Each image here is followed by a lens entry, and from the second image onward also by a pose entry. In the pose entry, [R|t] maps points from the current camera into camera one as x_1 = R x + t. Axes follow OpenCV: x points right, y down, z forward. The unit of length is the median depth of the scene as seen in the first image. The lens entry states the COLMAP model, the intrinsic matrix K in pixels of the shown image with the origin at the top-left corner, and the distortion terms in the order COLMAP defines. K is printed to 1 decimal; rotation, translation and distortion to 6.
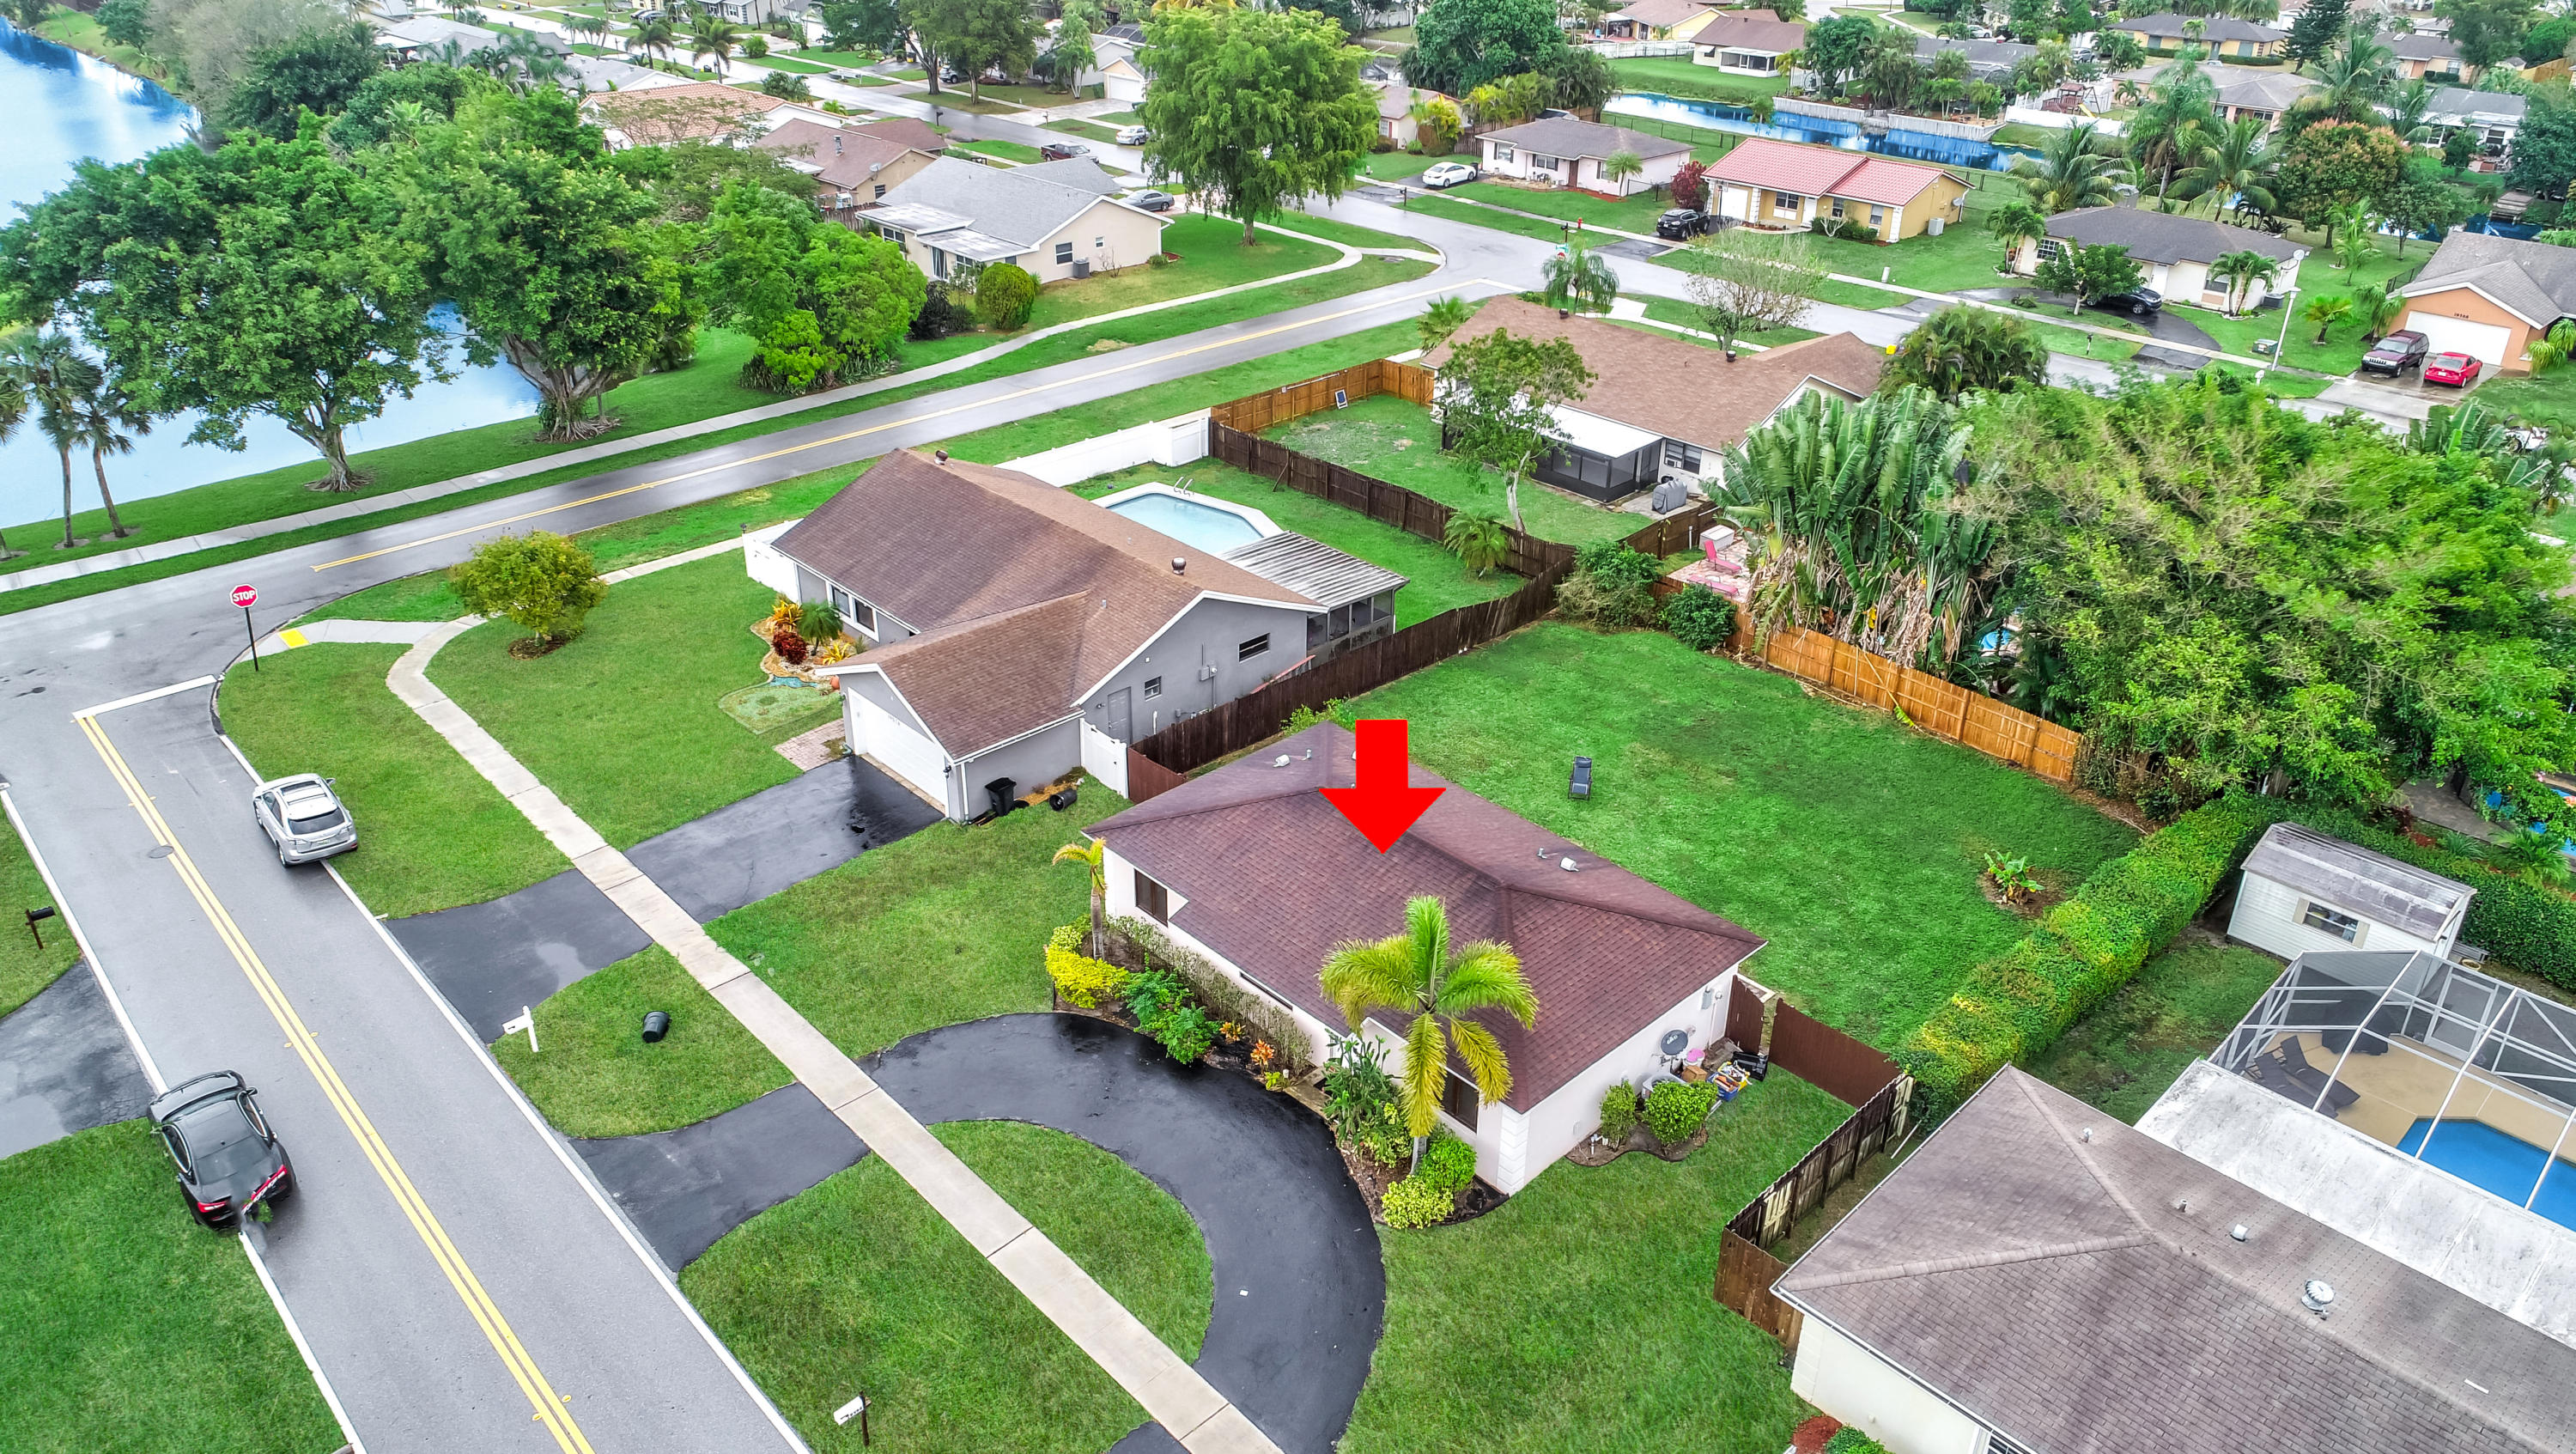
lens RADIAL K [[1725.4, 0, 1288.0], [0, 1725.4, 727.0], [0, 0, 1]] dist [-0.003017, 0.000010]
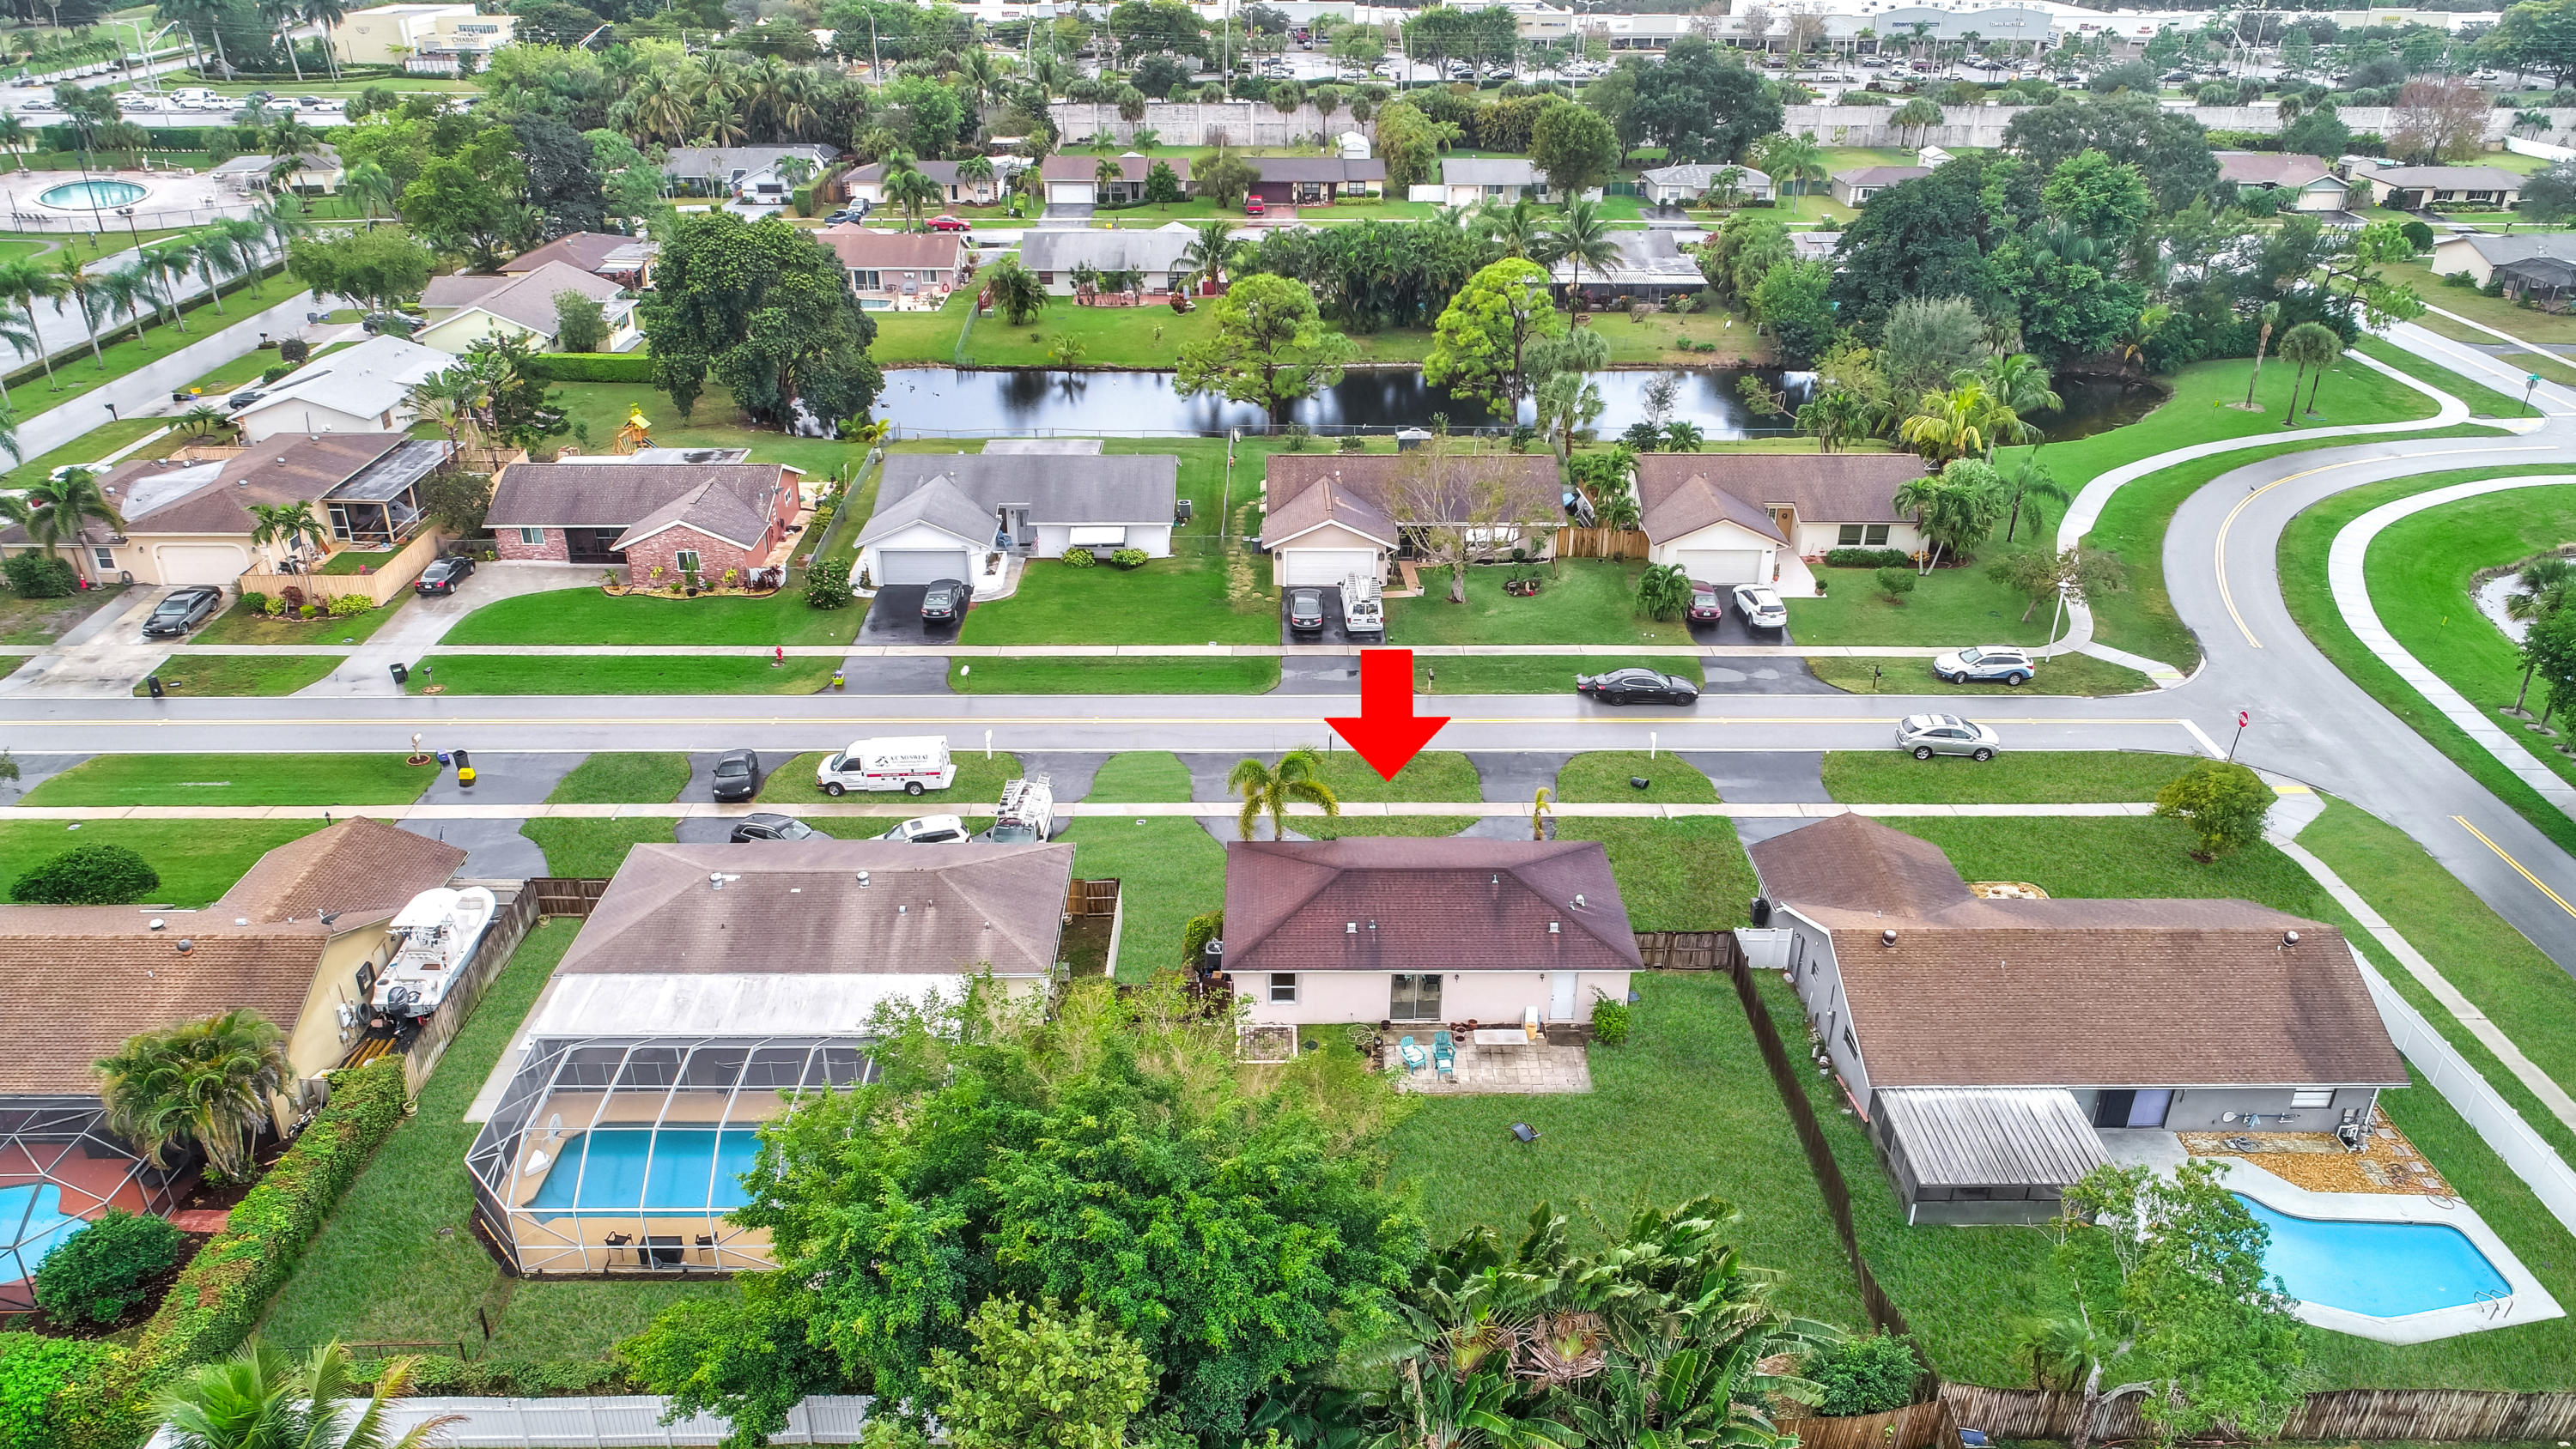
lens RADIAL K [[1723.9, 0, 1236.7], [0, 1723.9, 733.2], [0, 0, 1]] dist [-0.000428, -0.002662]
pose [[-0.691540, 0.321980, -0.646607, 0.618059], [-0.347562, 0.636405, 0.688614, -0.548190], [0.633224, 0.700940, -0.328191, 0.718755]]
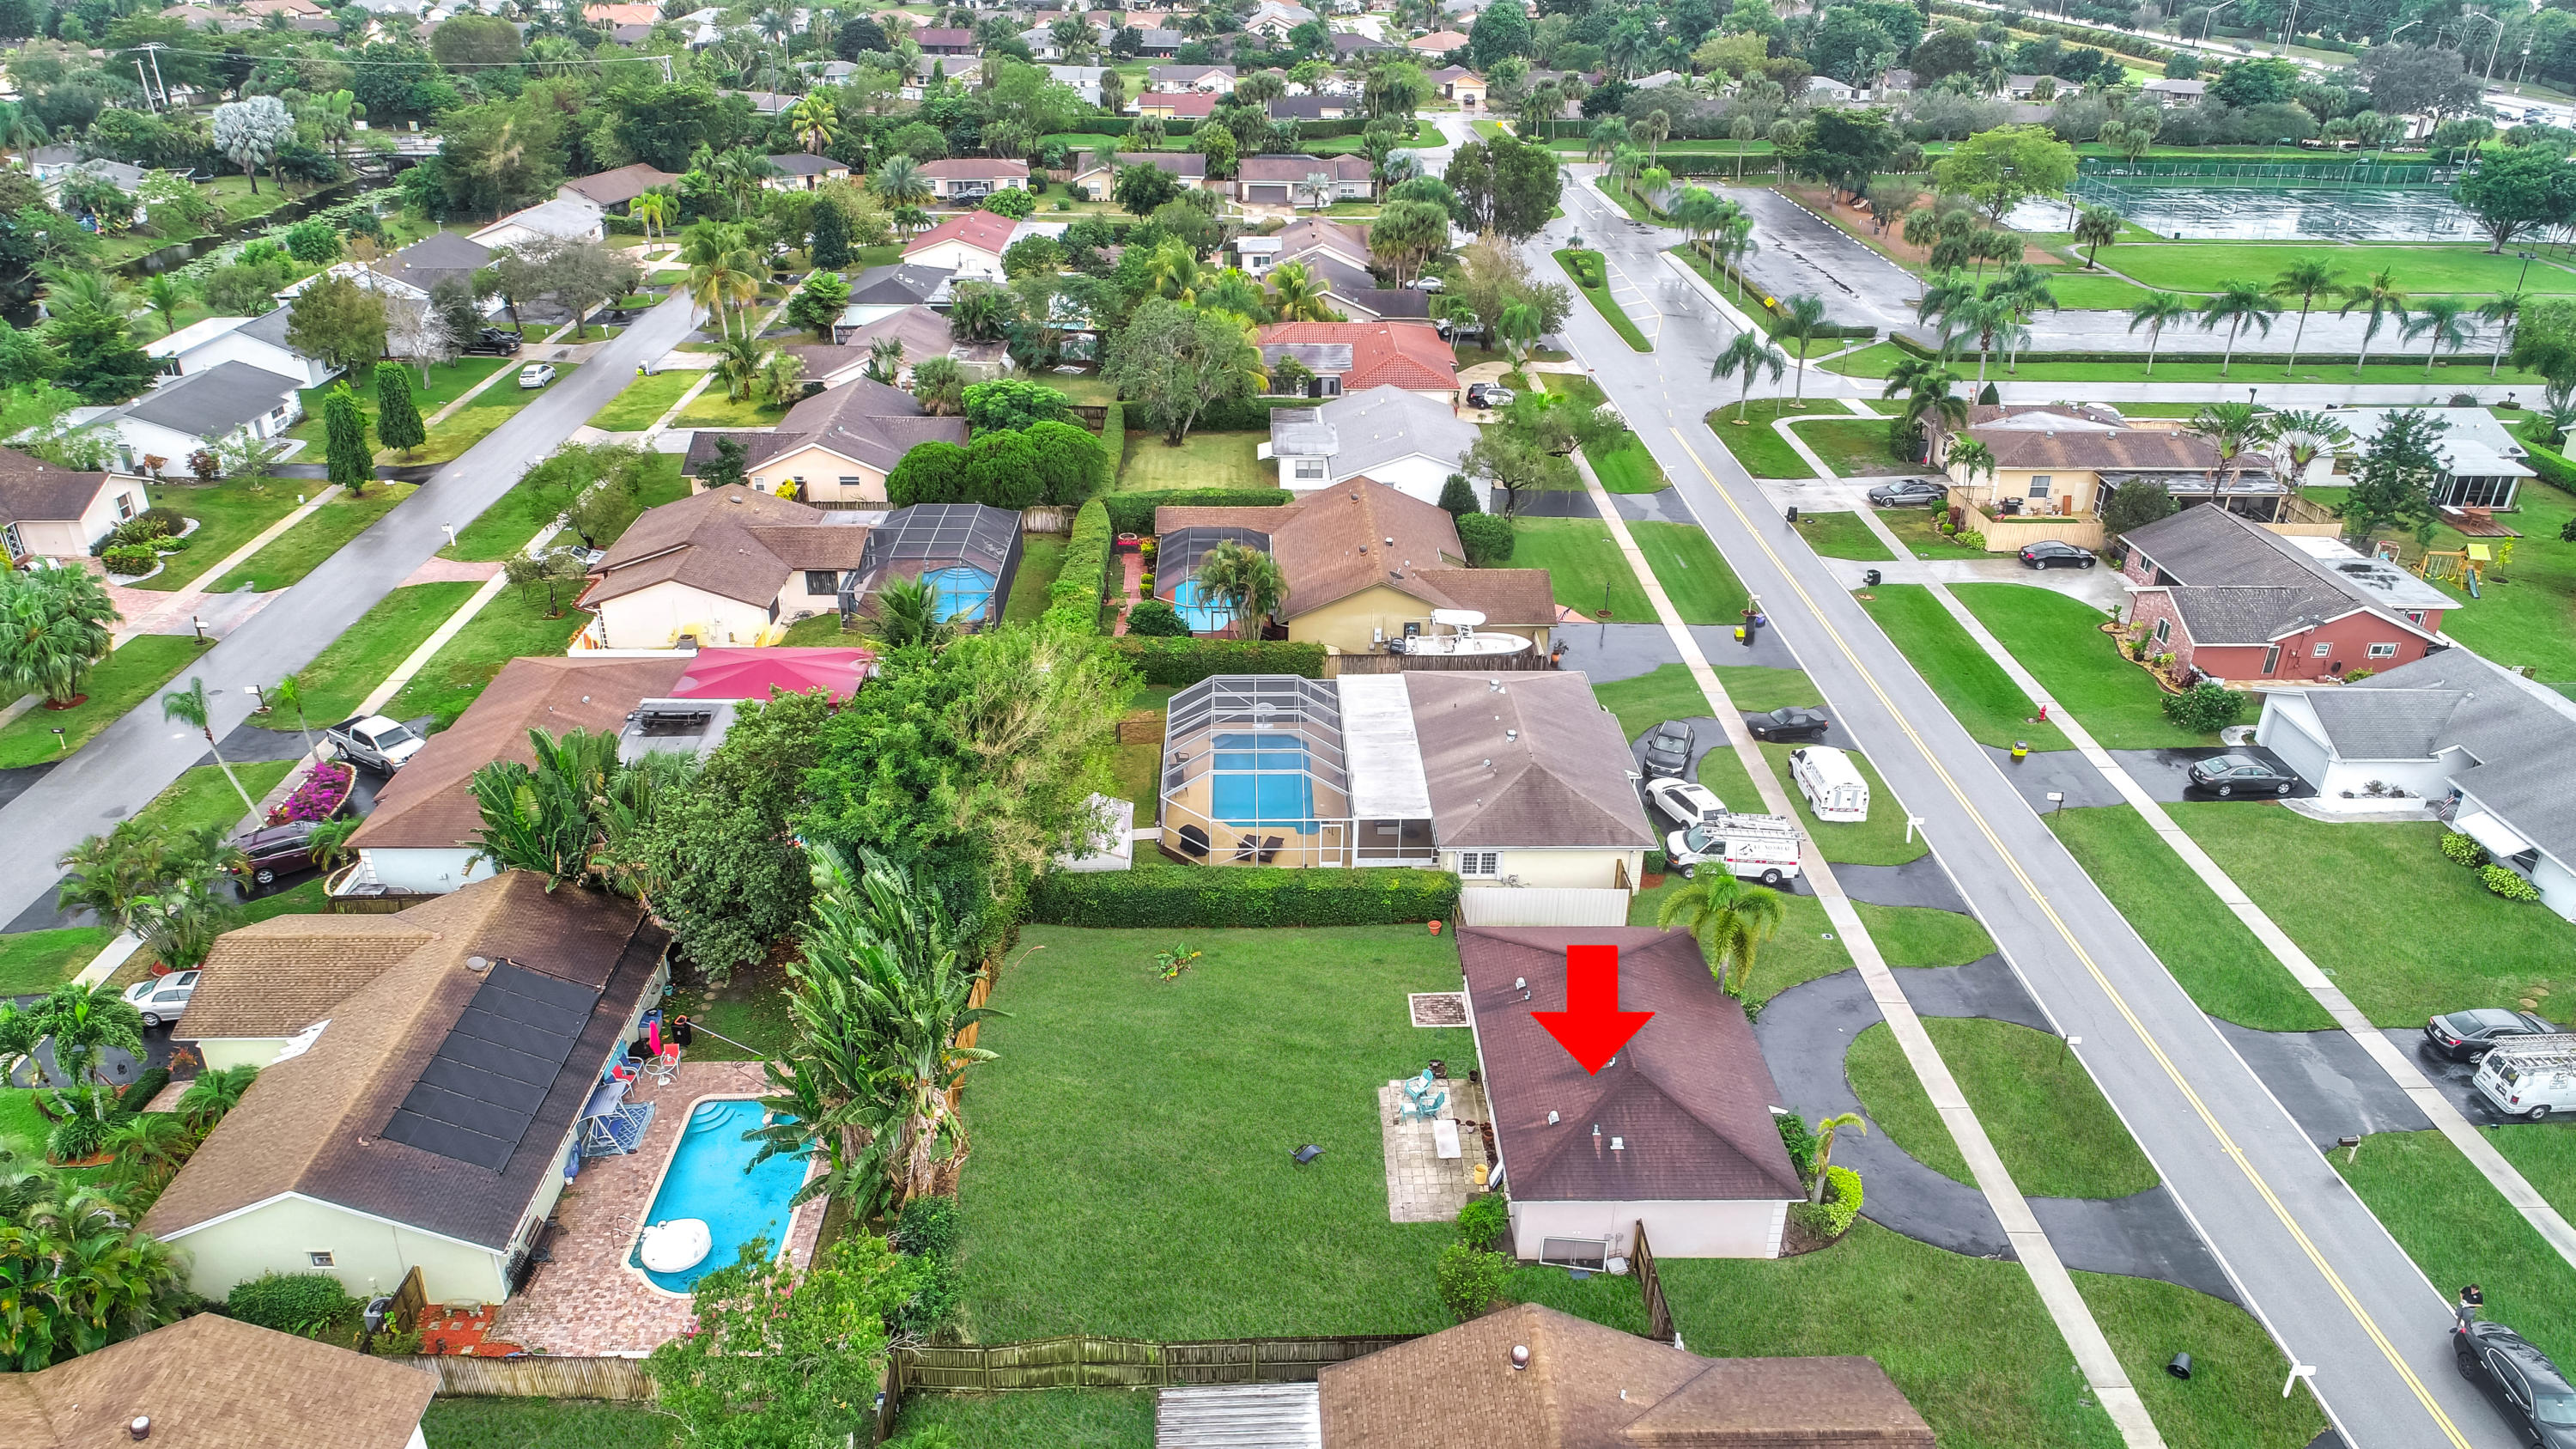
lens RADIAL K [[1725.5, 0, 1288.0], [0, 1725.5, 724.5], [0, 0, 1]] dist [-0.003017, 0.000010]
pose [[-0.745088, -0.311095, 0.589969, -0.303346], [0.299068, 0.634812, 0.712441, -0.629434], [-0.596156, 0.707272, -0.379952, 0.843265]]
